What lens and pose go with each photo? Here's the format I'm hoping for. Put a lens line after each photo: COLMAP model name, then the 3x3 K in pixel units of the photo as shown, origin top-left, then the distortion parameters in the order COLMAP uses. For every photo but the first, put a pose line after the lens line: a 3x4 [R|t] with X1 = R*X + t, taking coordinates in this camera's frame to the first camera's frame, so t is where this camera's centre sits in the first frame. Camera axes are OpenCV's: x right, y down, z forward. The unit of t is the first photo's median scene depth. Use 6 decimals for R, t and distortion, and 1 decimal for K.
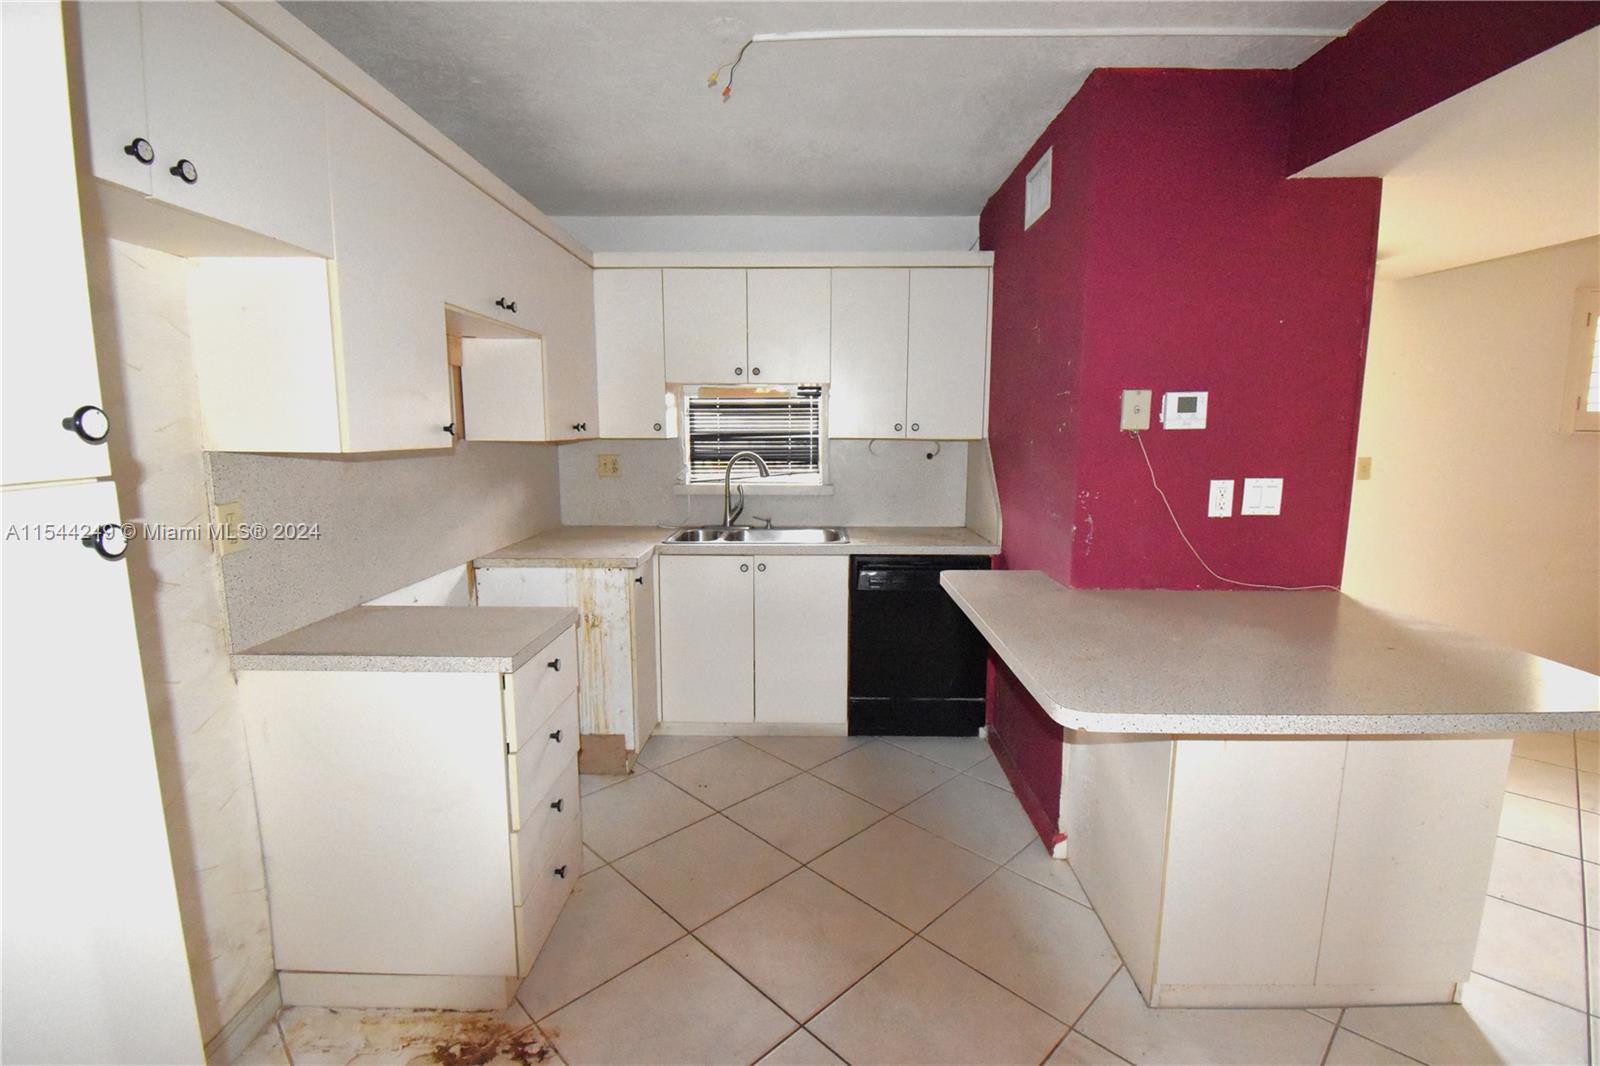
lens RADIAL K [[727.0, 0, 805.1], [0, 727.0, 530.7], [0, 0, 1]] dist [-0.004210, -0.000898]
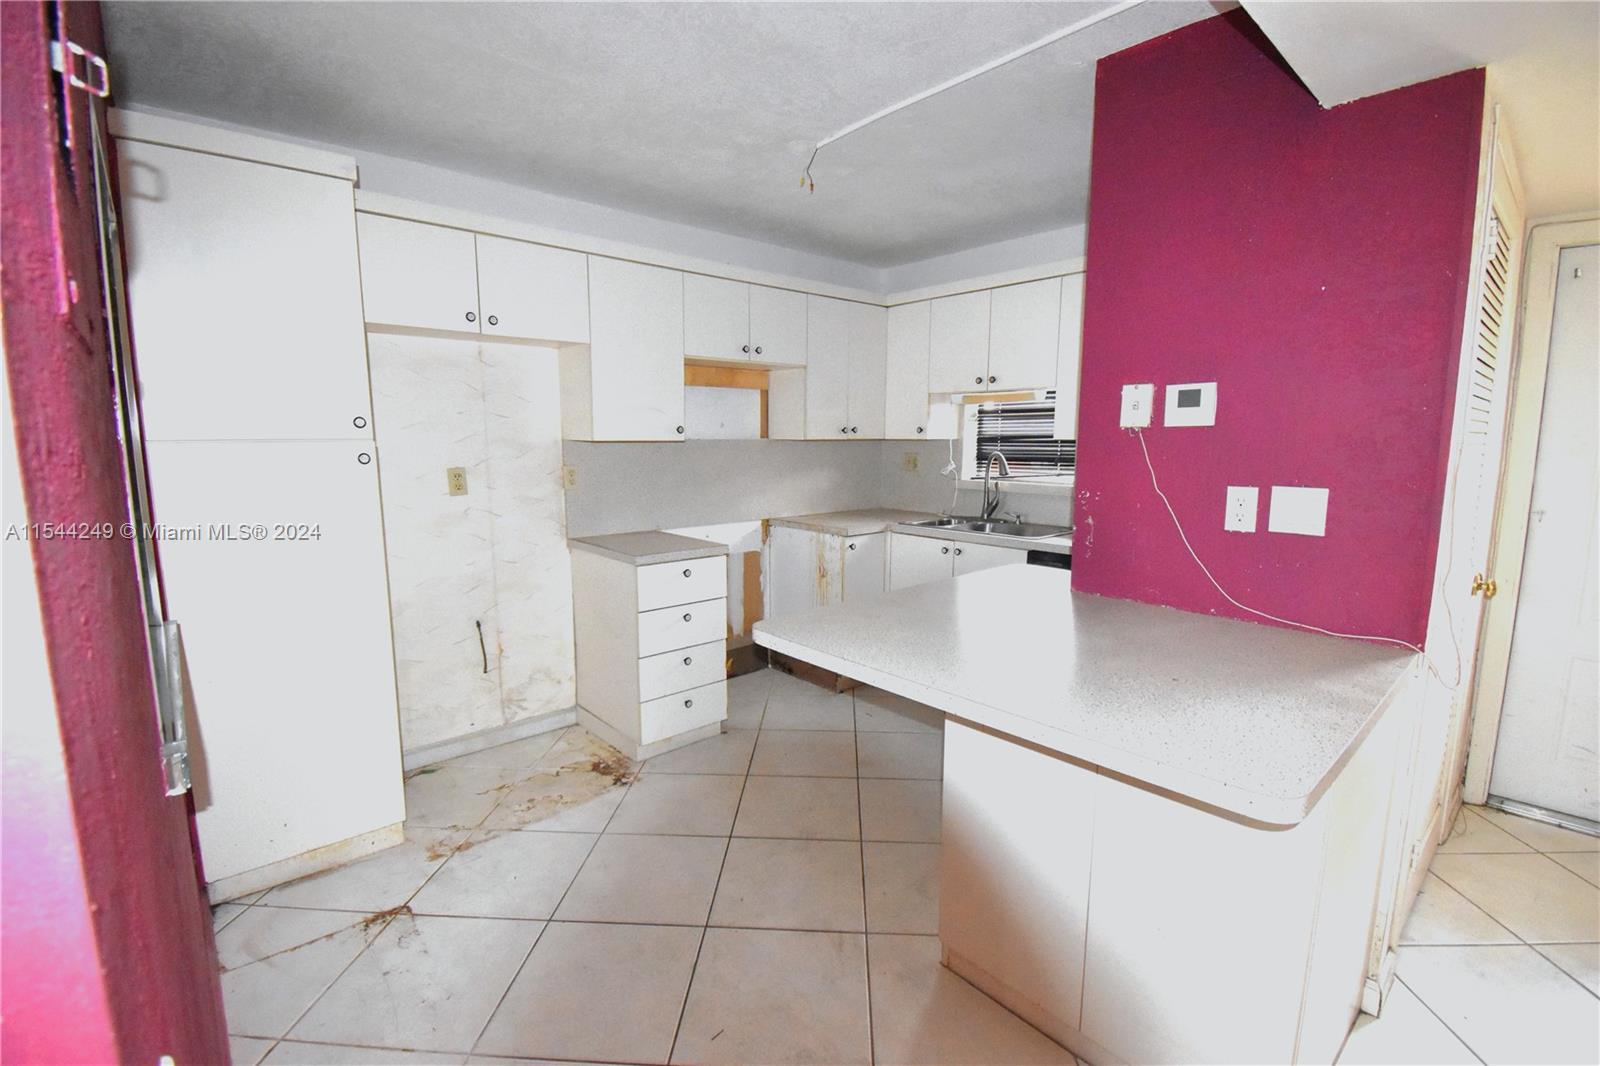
lens RADIAL K [[727.0, 0, 816.8], [0, 727.0, 531.7], [0, 0, 1]] dist [-0.004210, -0.000898]
pose [[0.677063, 0.097935, -0.729380, 0.838912], [-0.107012, 0.993673, 0.034085, 0.005138], [0.728103, 0.054974, 0.683259, 0.075705]]
